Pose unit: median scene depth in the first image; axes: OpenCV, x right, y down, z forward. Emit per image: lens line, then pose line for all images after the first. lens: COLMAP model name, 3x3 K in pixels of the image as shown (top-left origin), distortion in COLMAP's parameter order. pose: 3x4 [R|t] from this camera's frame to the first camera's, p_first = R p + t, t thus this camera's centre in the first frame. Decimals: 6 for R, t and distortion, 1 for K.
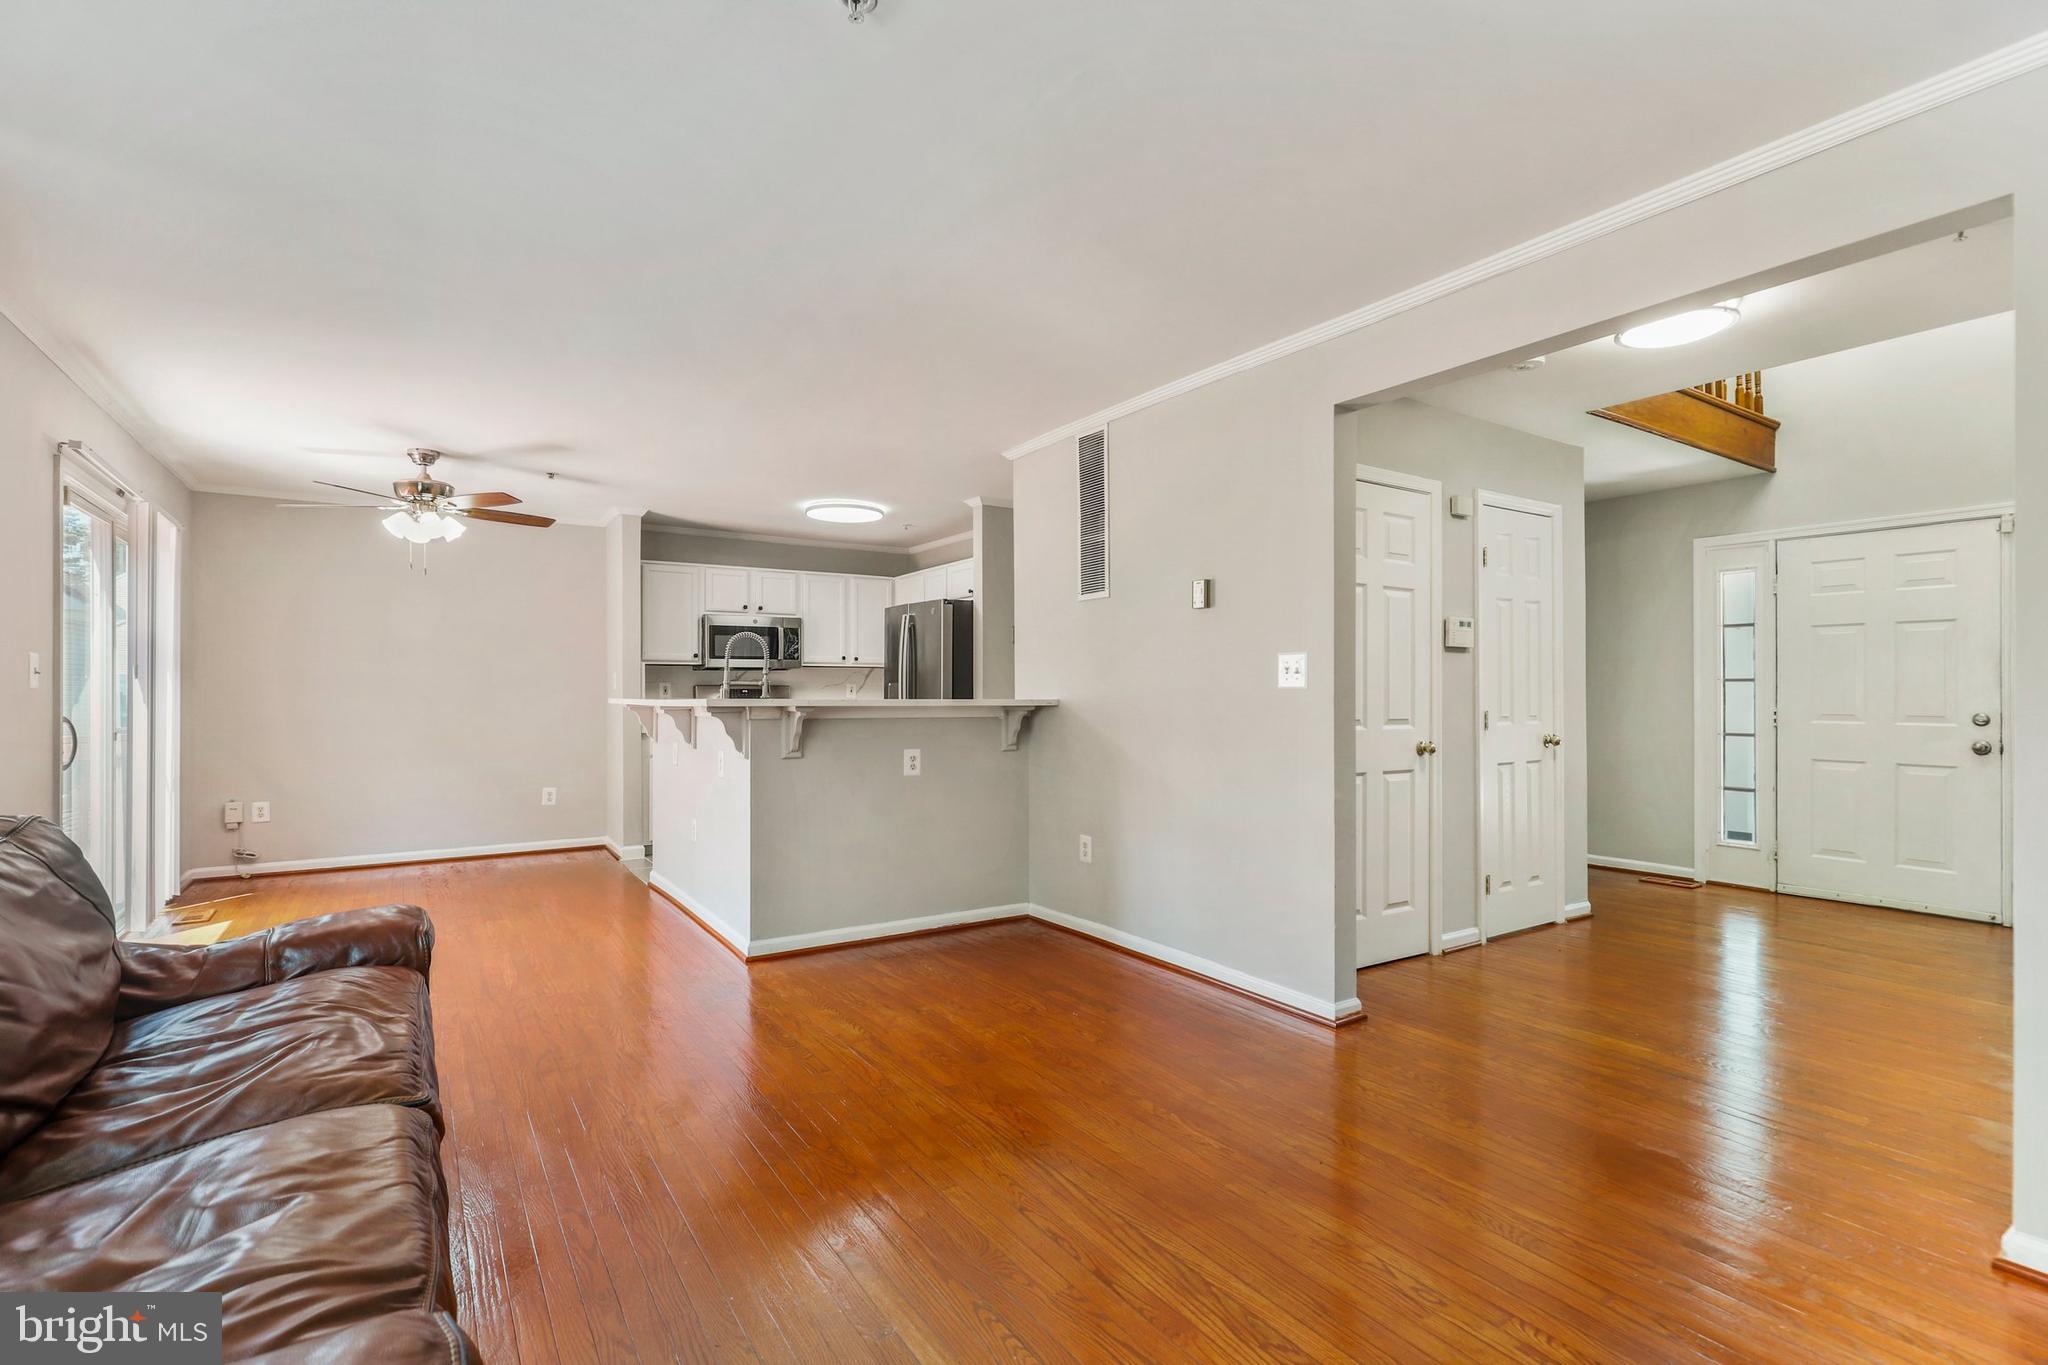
lens RADIAL K [[951.8, 0, 1029.0], [0, 951.8, 678.7], [0, 0, 1]] dist [0.003536, -0.000391]
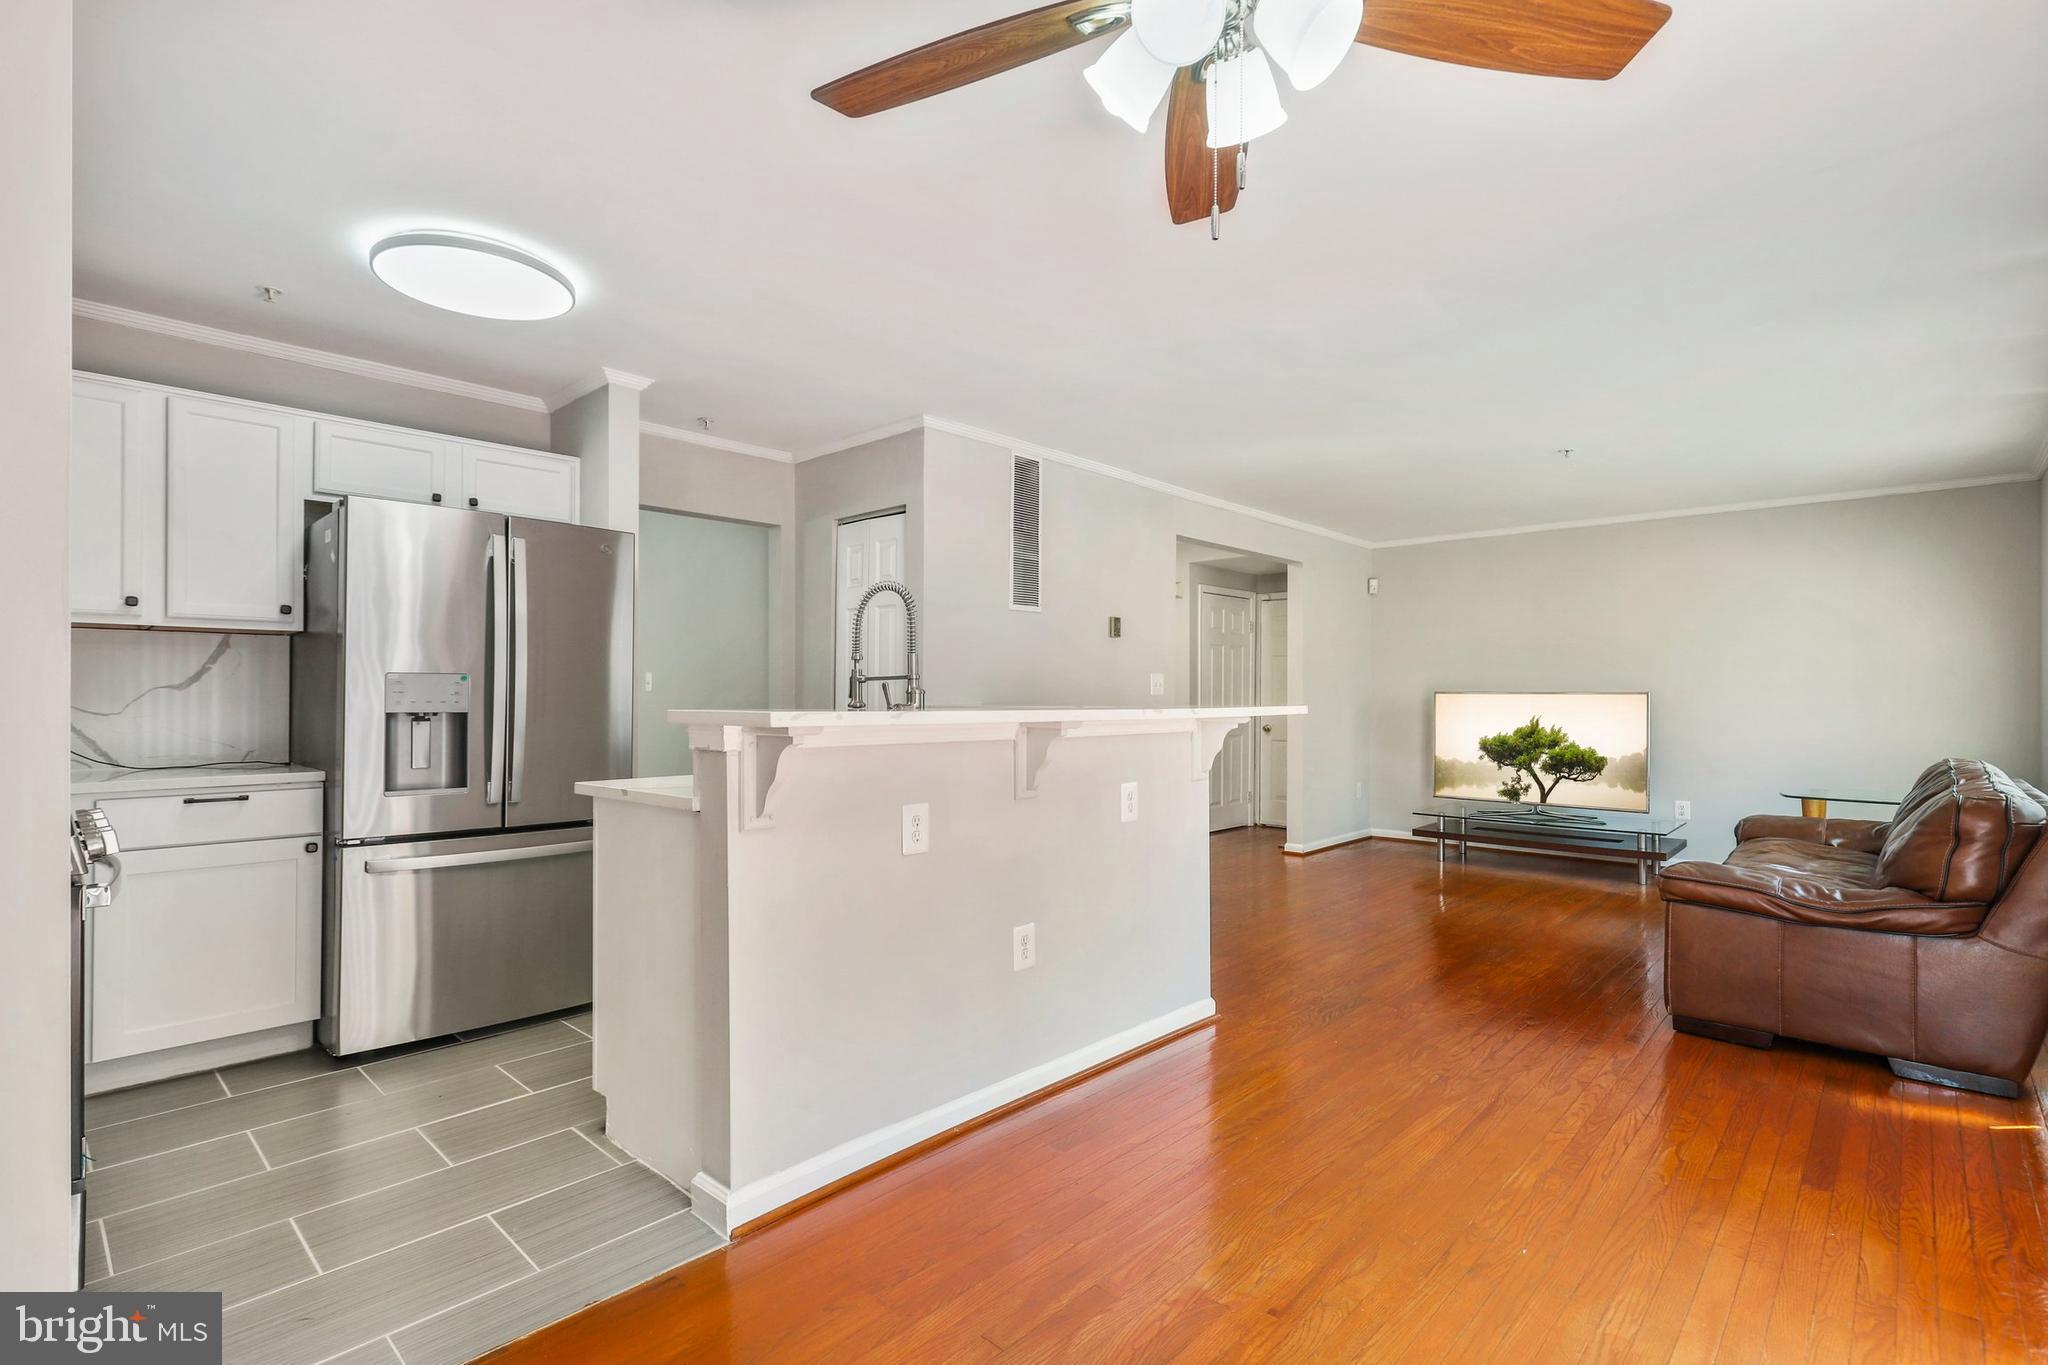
lens RADIAL K [[951.8, 0, 1027.5], [0, 951.8, 693.2], [0, 0, 1]] dist [0.003536, -0.000391]
pose [[-0.235531, 0.002356, 0.971864, -0.991354], [-0.013916, 0.999886, -0.005797, 0.015745], [-0.971767, -0.014890, -0.235472, 1.260589]]
